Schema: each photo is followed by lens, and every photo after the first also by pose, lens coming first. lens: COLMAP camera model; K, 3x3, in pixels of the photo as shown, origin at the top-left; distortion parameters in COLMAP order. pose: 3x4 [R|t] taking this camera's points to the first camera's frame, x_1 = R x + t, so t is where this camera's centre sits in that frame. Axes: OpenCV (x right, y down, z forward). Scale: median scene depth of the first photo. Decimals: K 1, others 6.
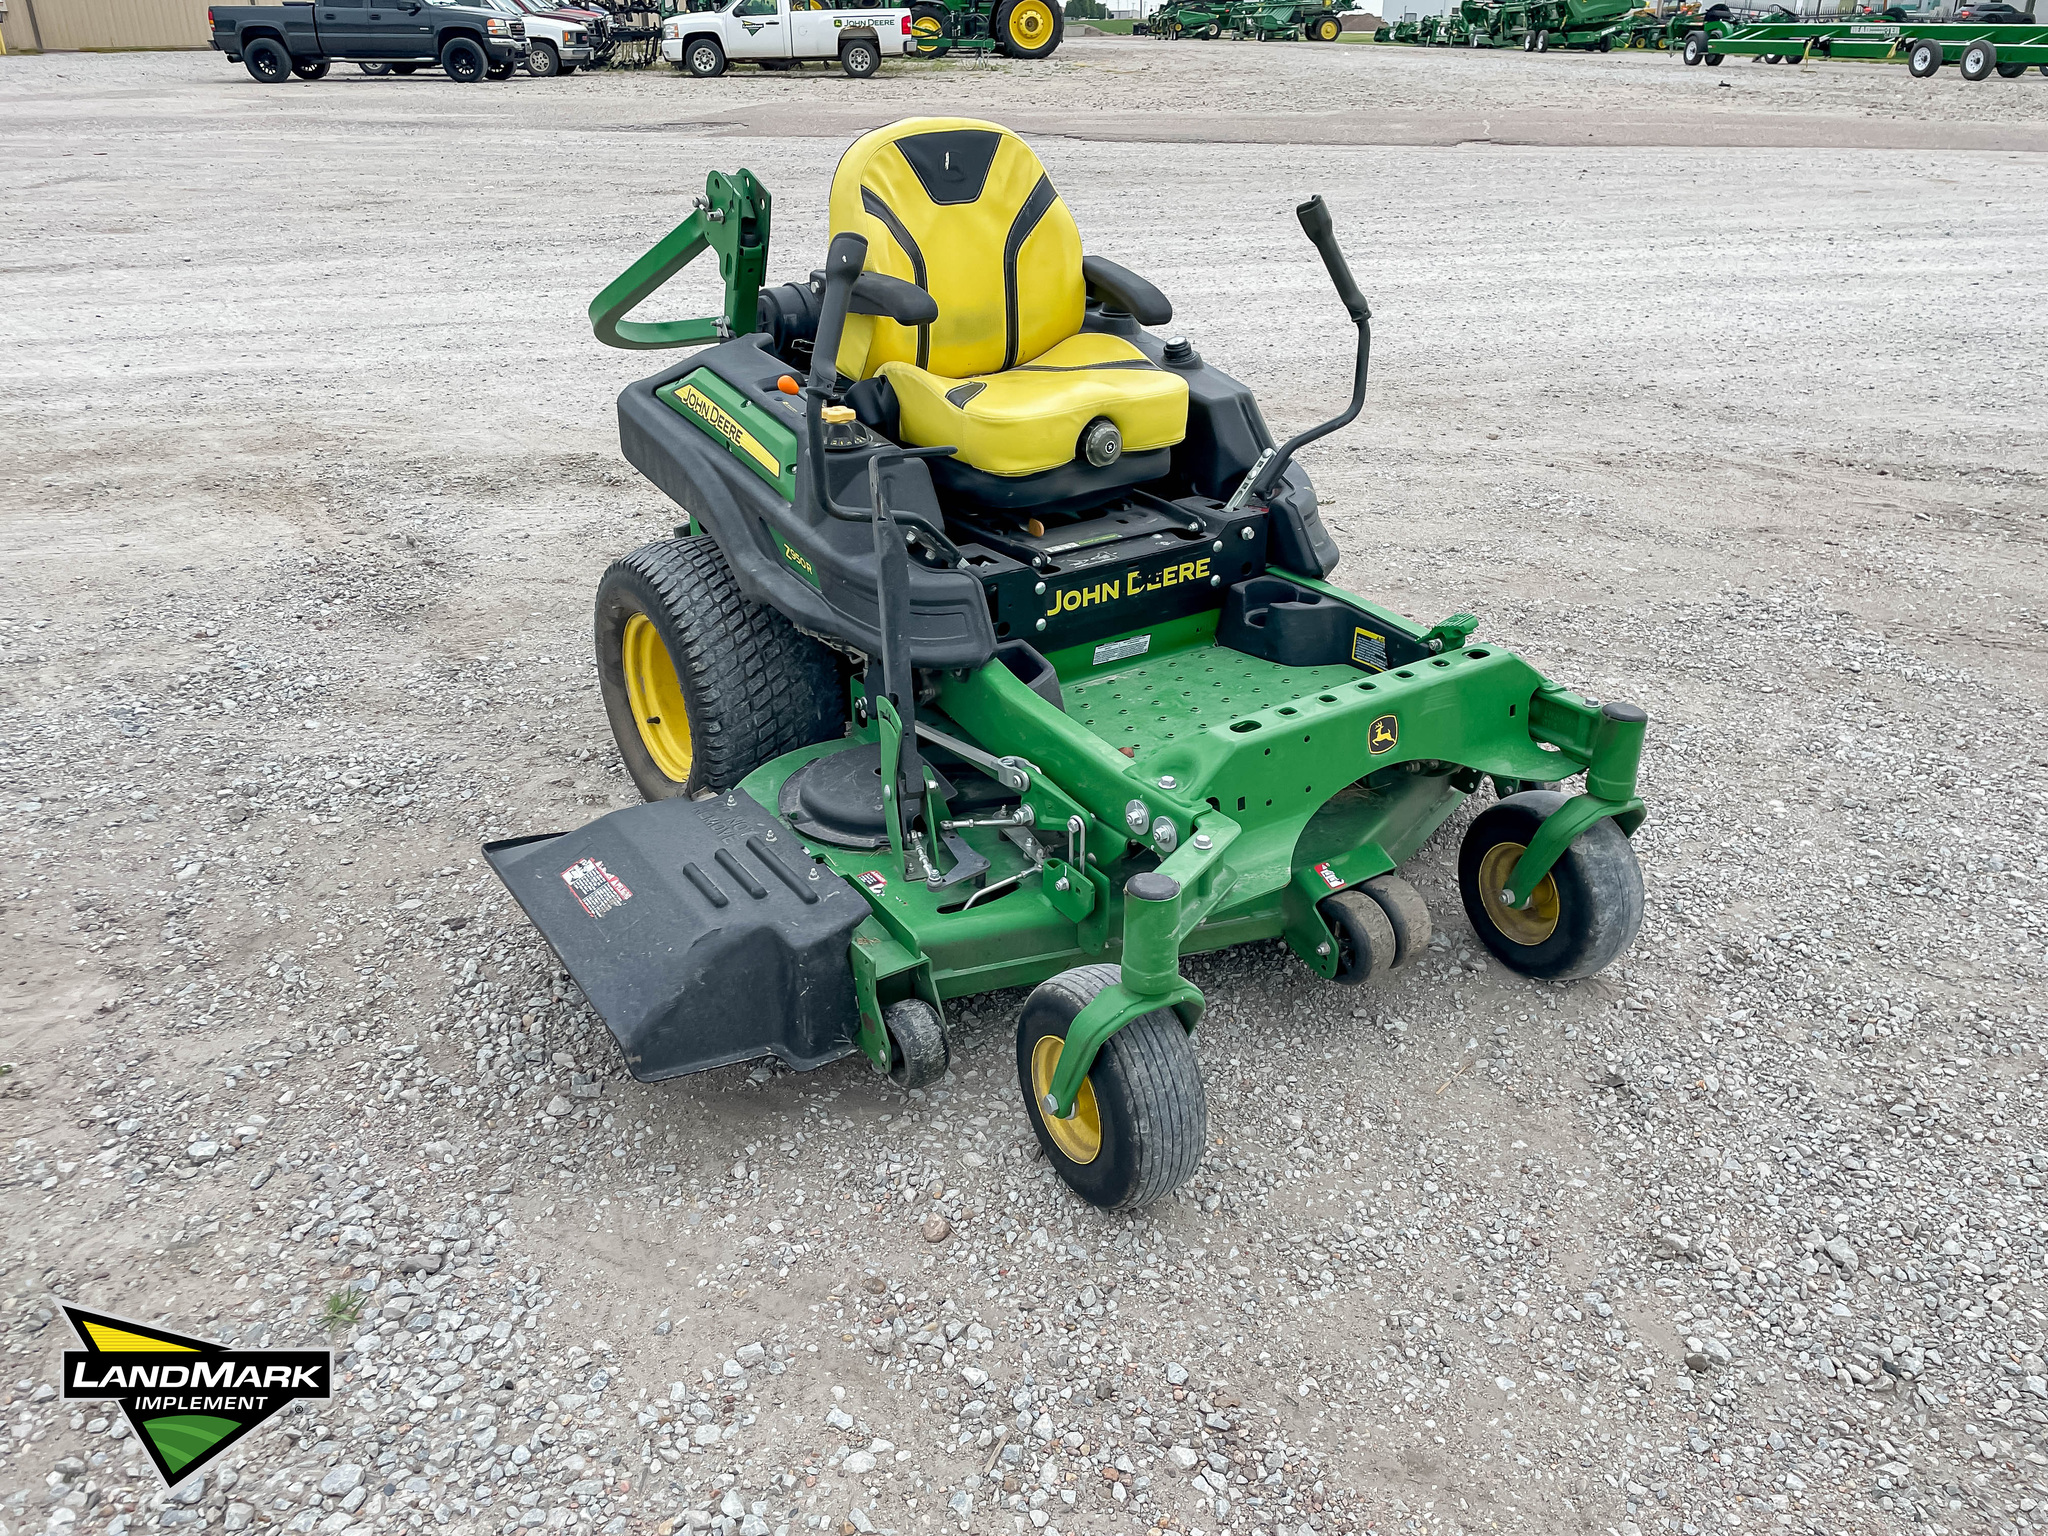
lens RADIAL K [[1531.0, 0, 1033.4], [0, 1531.0, 759.2], [0, 0, 1]] dist [0.088093, -0.109112]
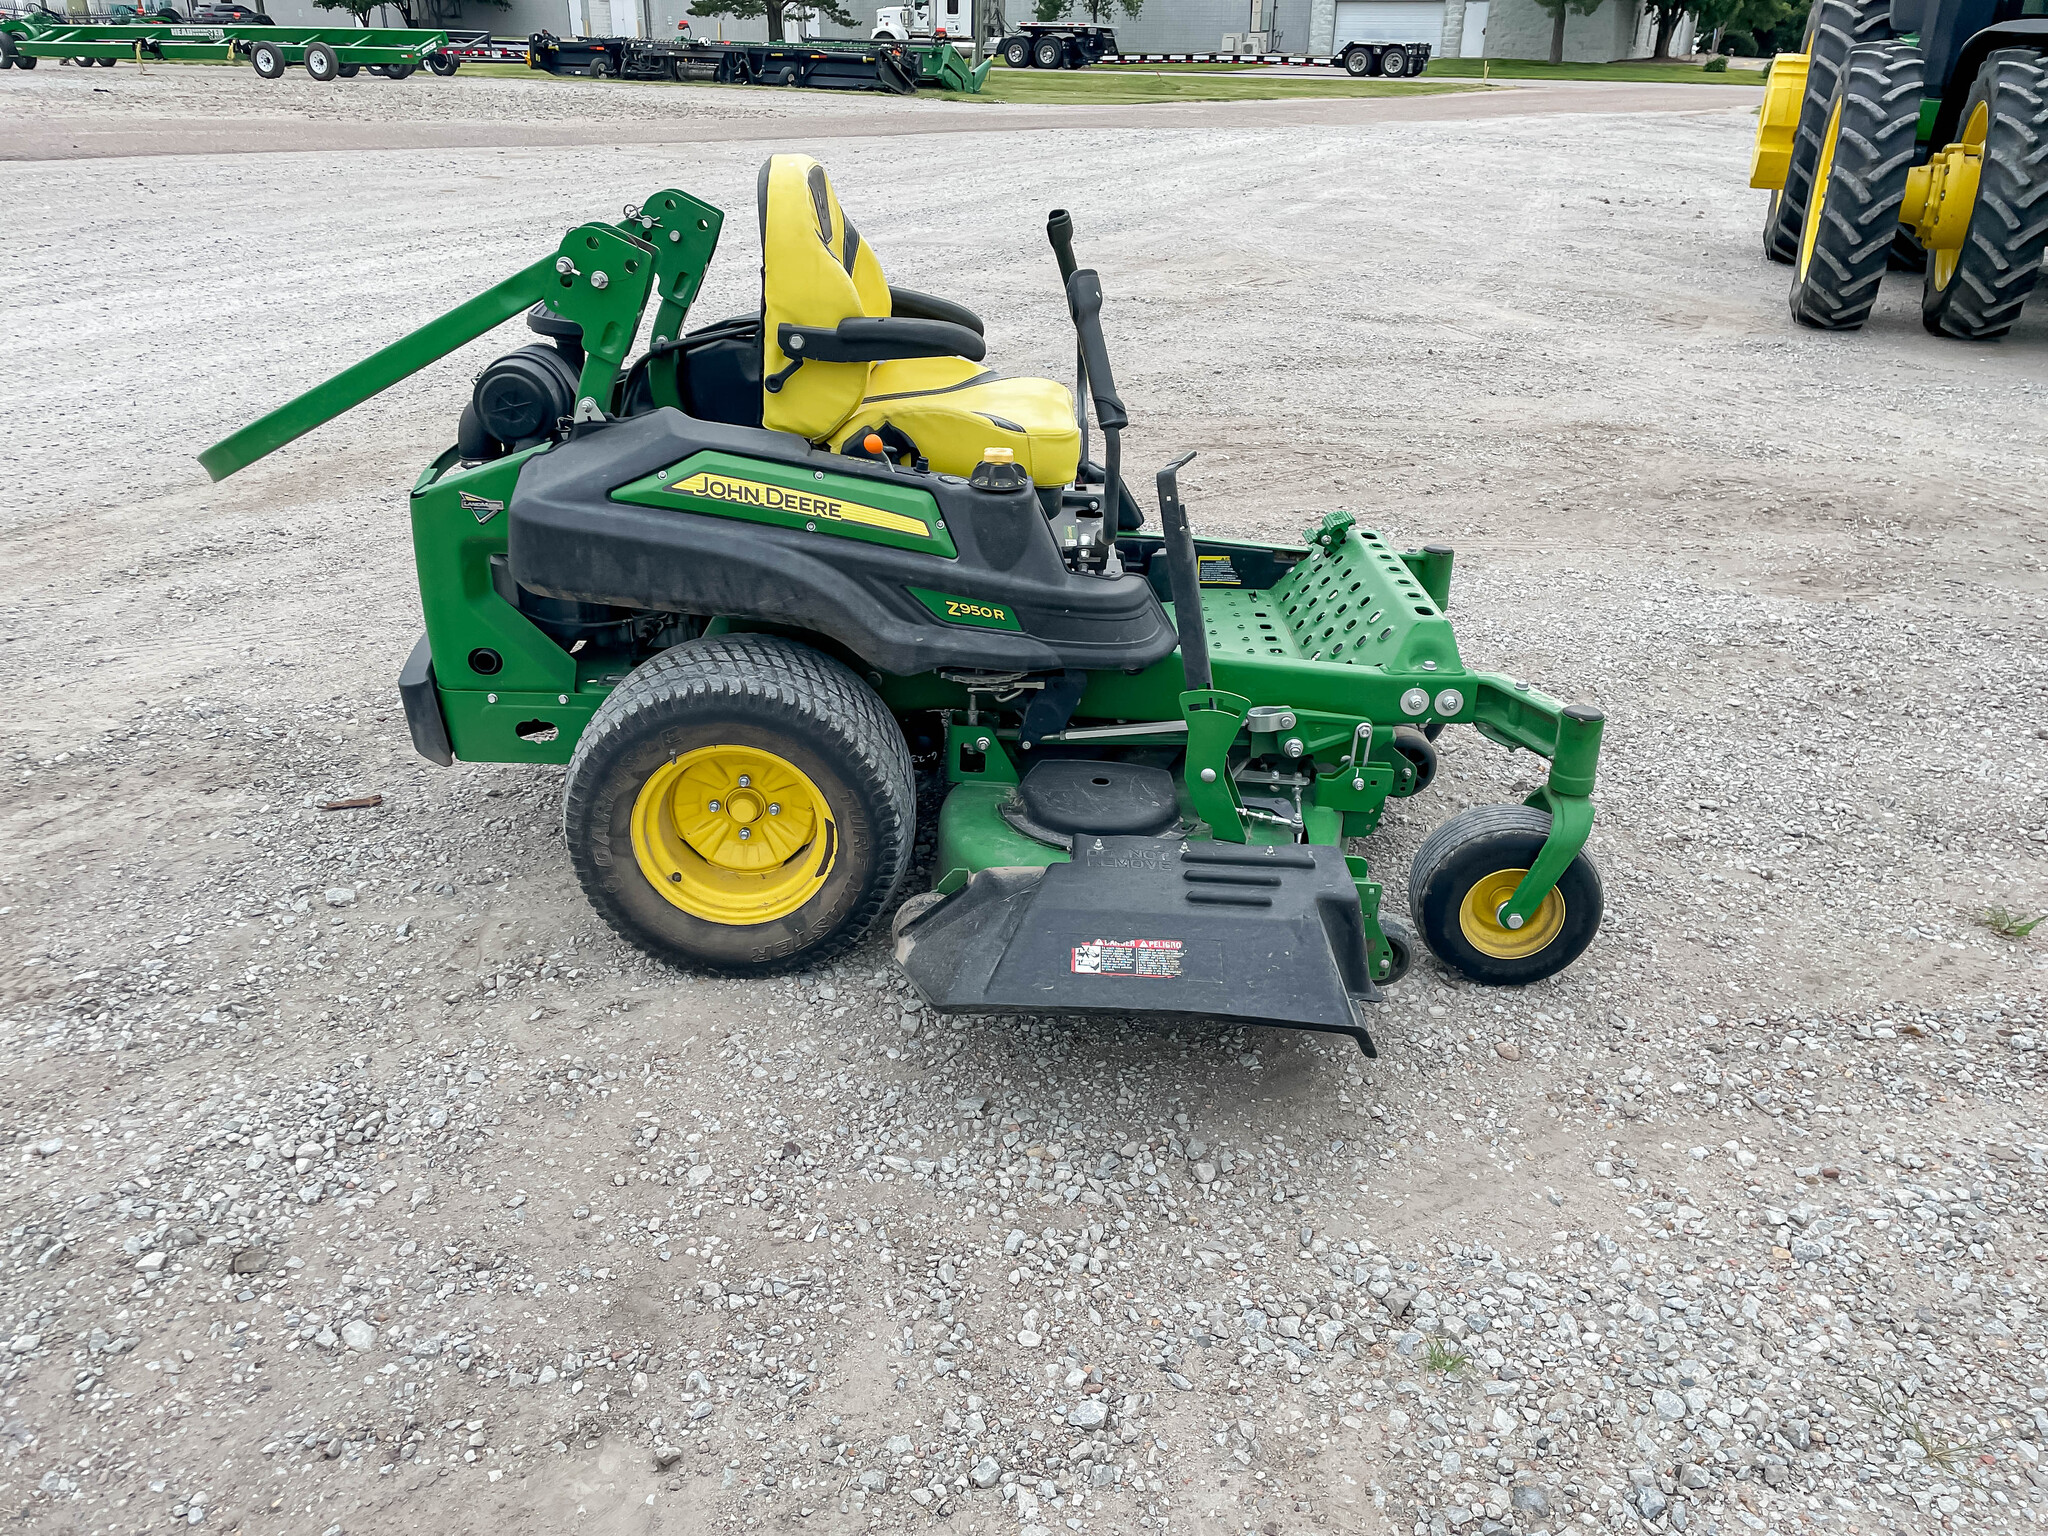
lens RADIAL K [[1531.0, 0, 1033.4], [0, 1531.0, 759.2], [0, 0, 1]] dist [0.088093, -0.109112]
pose [[0.570699, -0.331476, 0.751283, -0.841274], [0.333081, 0.929705, 0.157178, -0.172430], [-0.750572, 0.160537, 0.640991, 0.343642]]
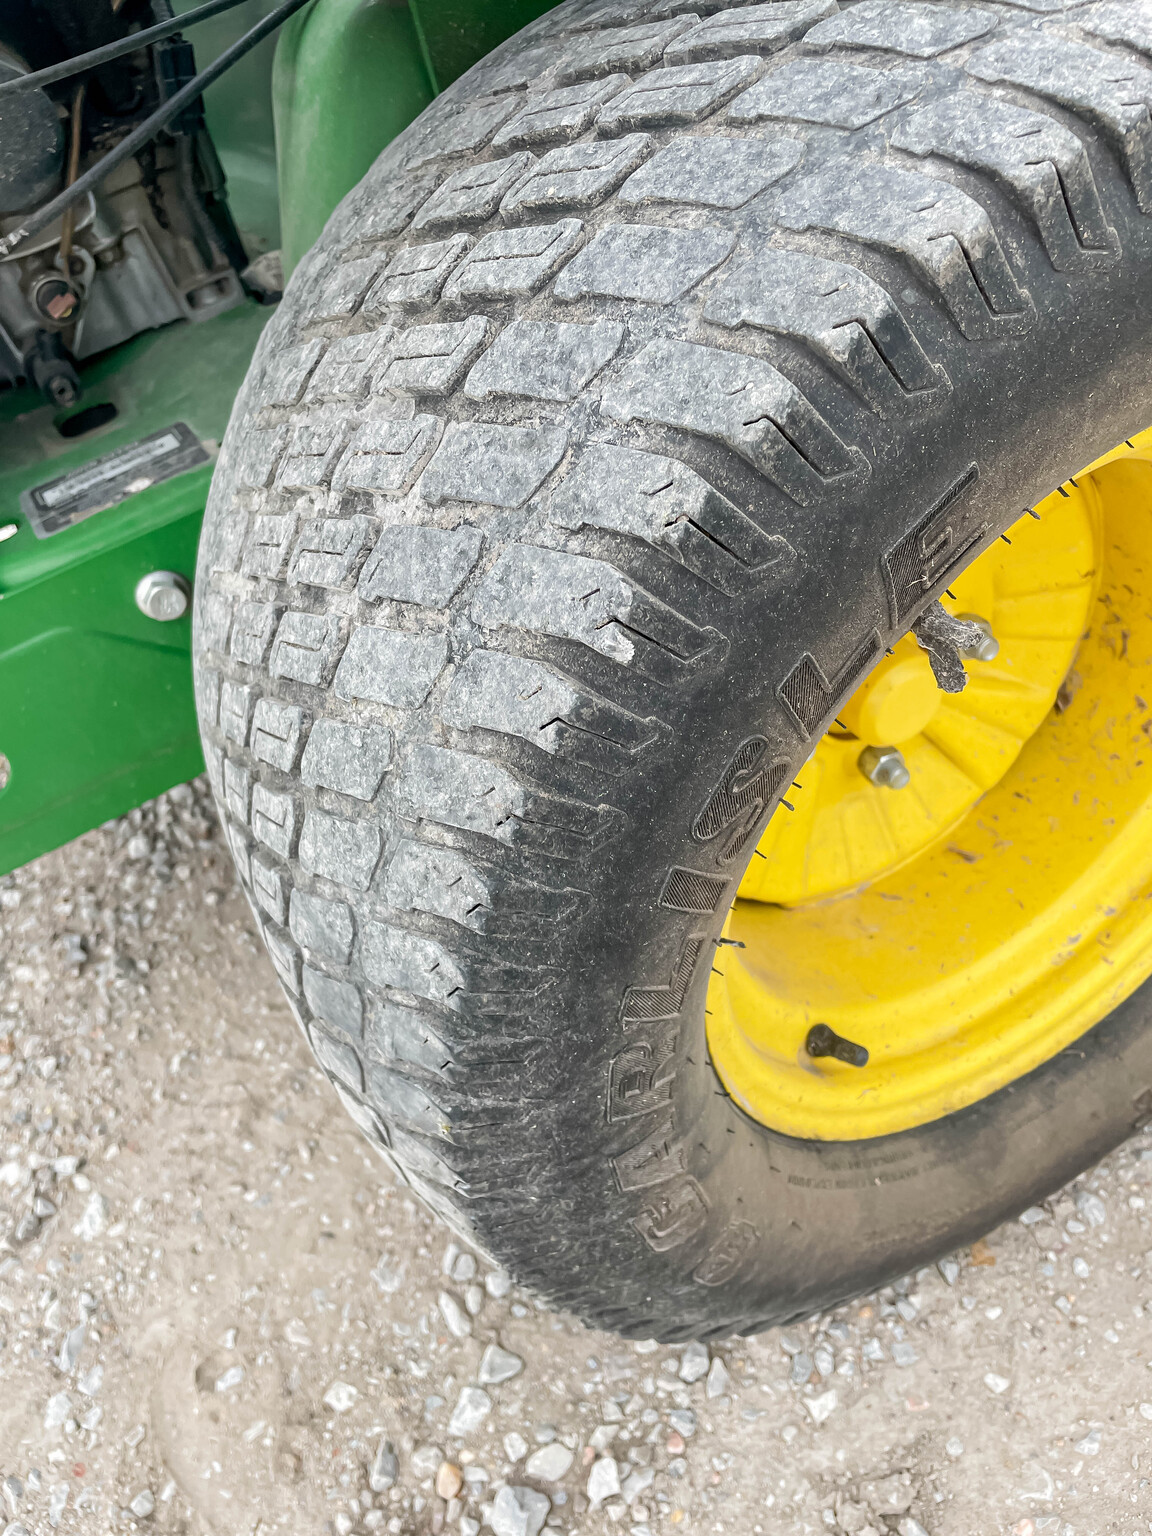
lens RADIAL K [[1165.0, 0, 573.3], [0, 1165.0, 751.9], [0, 0, 1]] dist [0.083991, -0.124480]
pose [[0.116630, -0.714644, 0.689697, -0.379671], [0.623986, 0.592991, 0.508923, -0.178101], [-0.772683, 0.371006, 0.515088, 1.045447]]
